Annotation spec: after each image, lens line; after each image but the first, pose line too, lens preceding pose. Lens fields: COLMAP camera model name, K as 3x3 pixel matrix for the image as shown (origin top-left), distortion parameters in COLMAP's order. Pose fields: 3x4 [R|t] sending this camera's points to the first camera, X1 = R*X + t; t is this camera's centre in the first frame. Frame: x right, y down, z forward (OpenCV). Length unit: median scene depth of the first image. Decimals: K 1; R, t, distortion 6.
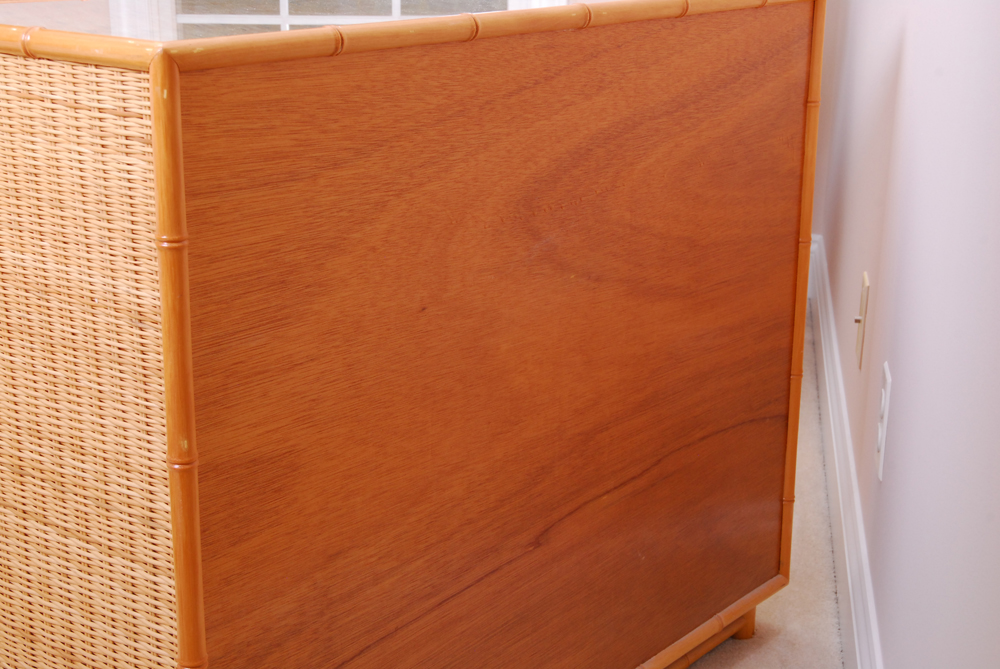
lens RADIAL K [[1704.4, 0, 500.0], [0, 1704.4, 334.5], [0, 0, 1]] dist [-0.002139, 0.096004]
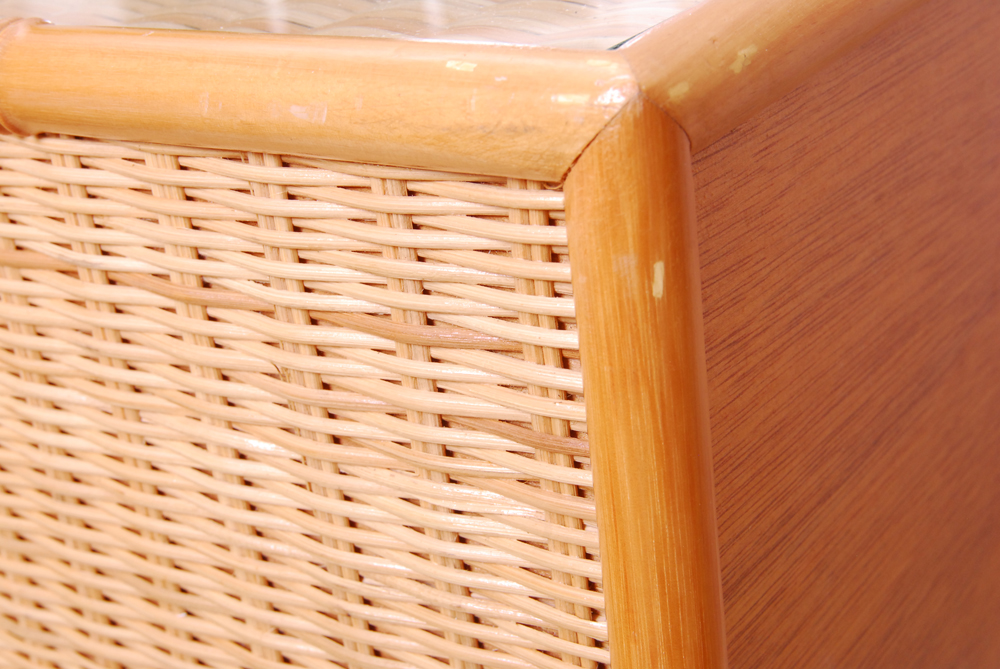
lens RADIAL K [[2053.5, 0, 500.0], [0, 2053.5, 334.5], [0, 0, 1]] dist [-0.113397, -0.248801]
pose [[0.989669, -0.143128, -0.008376, -0.203460], [0.143333, 0.986335, 0.081232, -0.149946], [-0.003365, -0.081593, 0.996660, 0.685346]]
